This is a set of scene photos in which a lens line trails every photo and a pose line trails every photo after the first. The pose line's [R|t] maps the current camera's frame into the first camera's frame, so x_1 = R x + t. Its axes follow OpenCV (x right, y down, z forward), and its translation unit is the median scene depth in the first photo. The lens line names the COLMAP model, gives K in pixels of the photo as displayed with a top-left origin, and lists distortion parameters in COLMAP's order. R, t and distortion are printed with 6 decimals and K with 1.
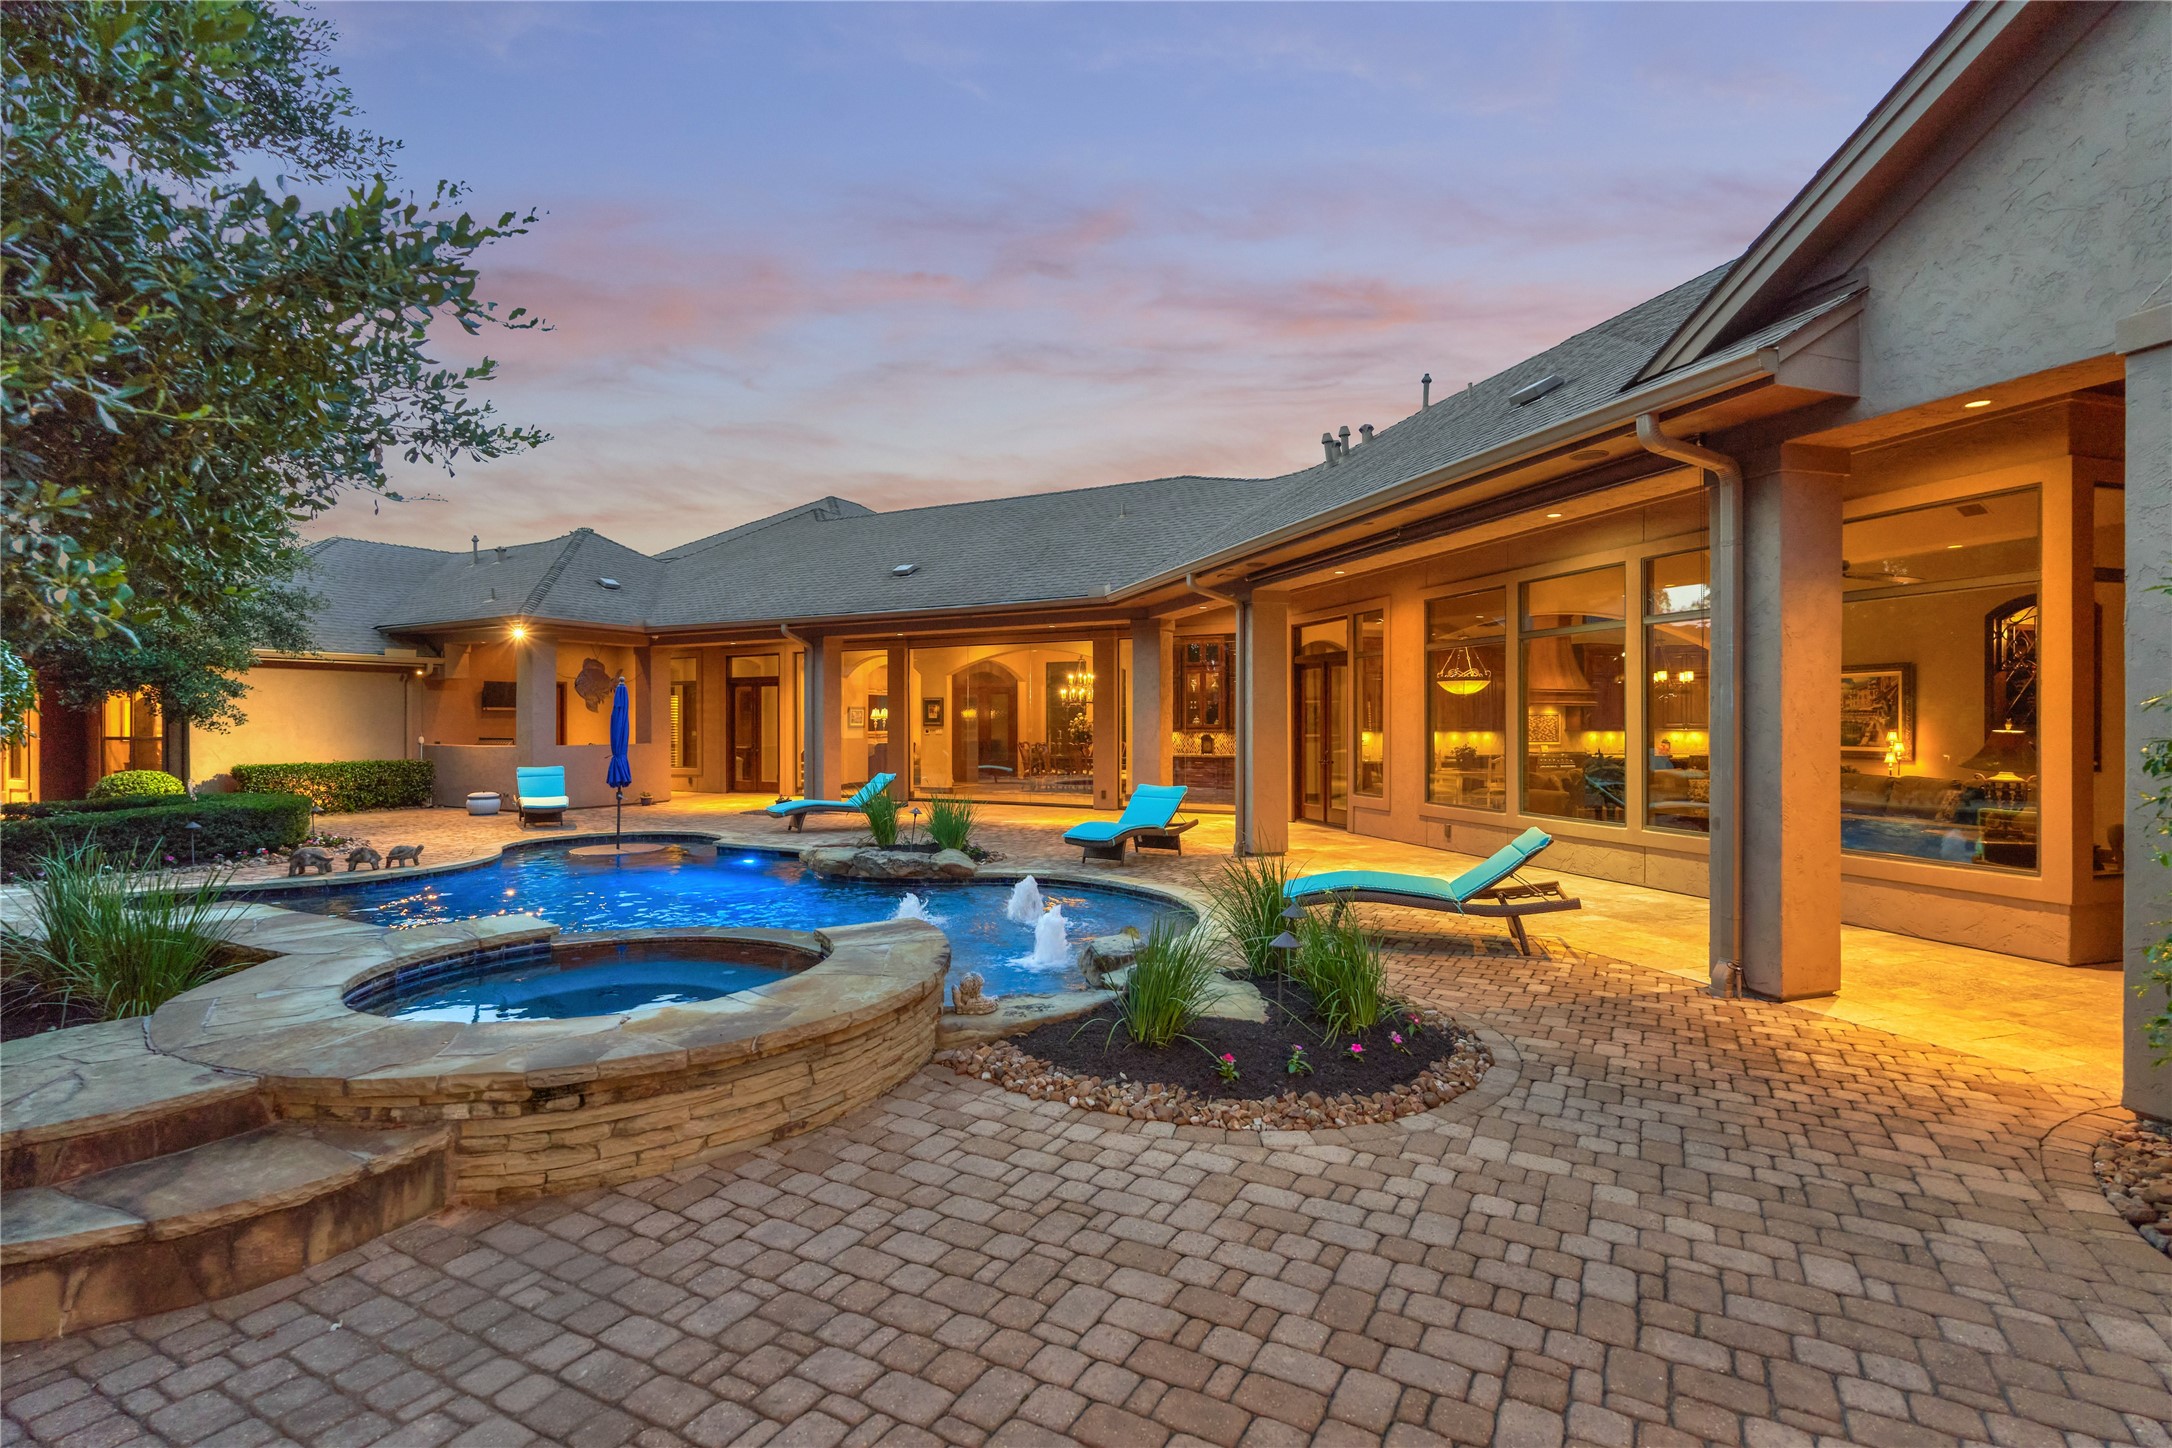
lens RADIAL K [[1070.4, 0, 1077.5], [0, 1070.4, 727.0], [0, 0, 1]] dist [-0.001445, -0.000070]
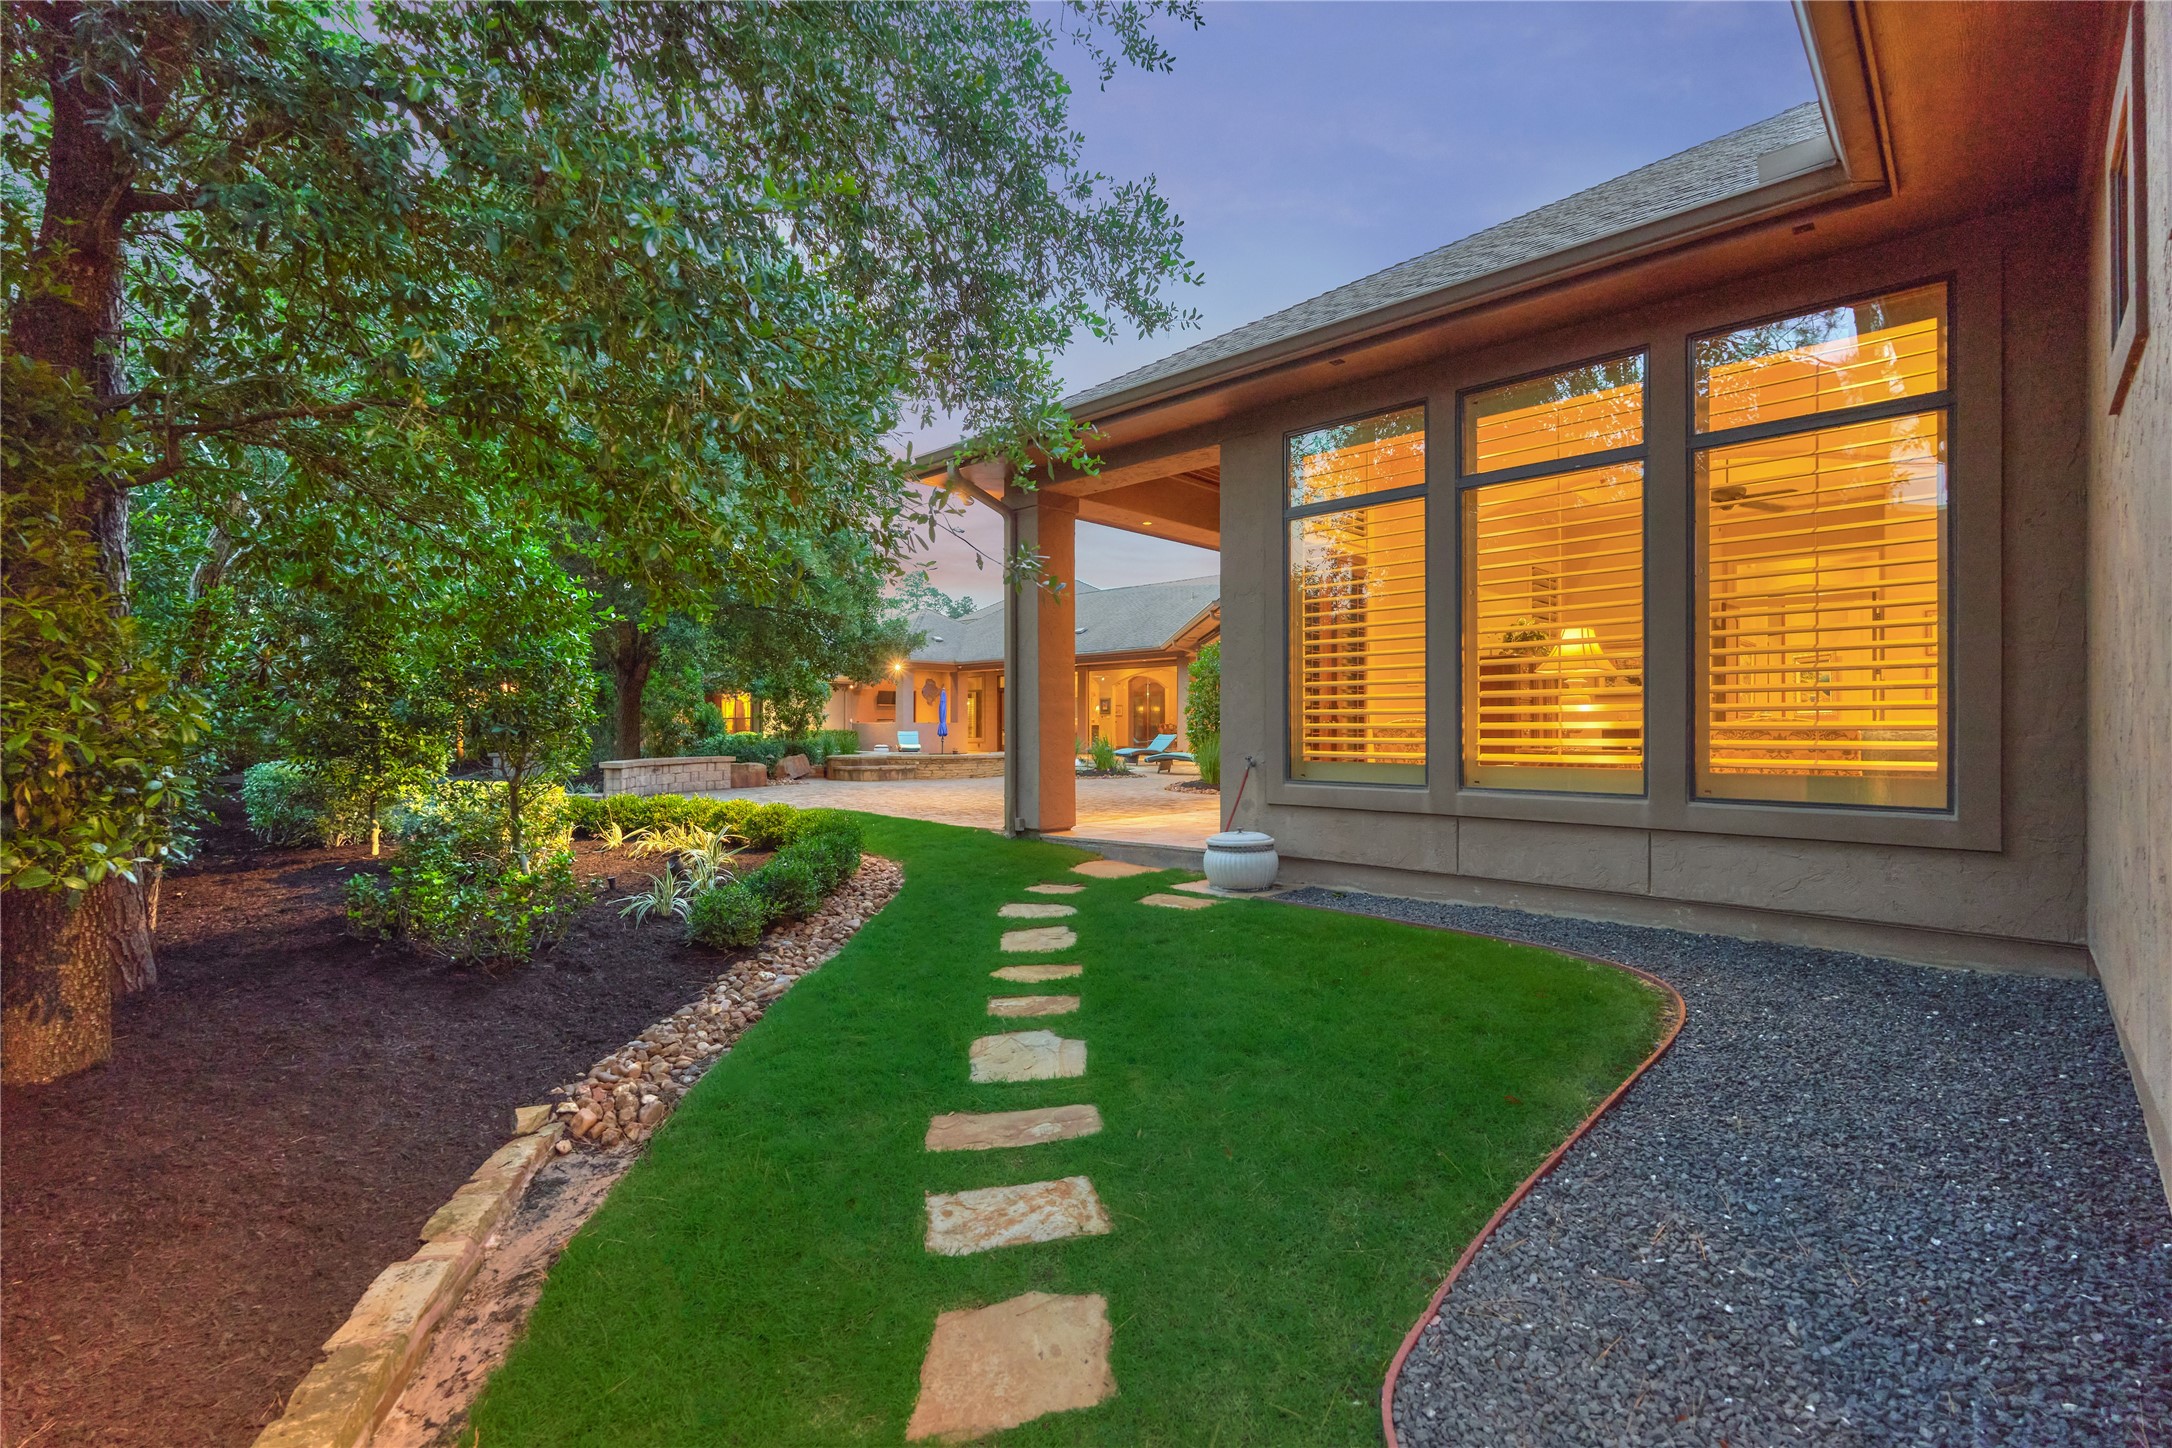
lens RADIAL K [[955.3, 0, 1091.1], [0, 955.3, 721.2], [0, 0, 1]] dist [0.000339, -0.000189]
pose [[0.969776, -0.000889, -0.243996, 0.246781], [-0.000955, 0.999972, -0.007441, 0.024961], [0.243996, 0.007450, 0.969748, -0.592247]]
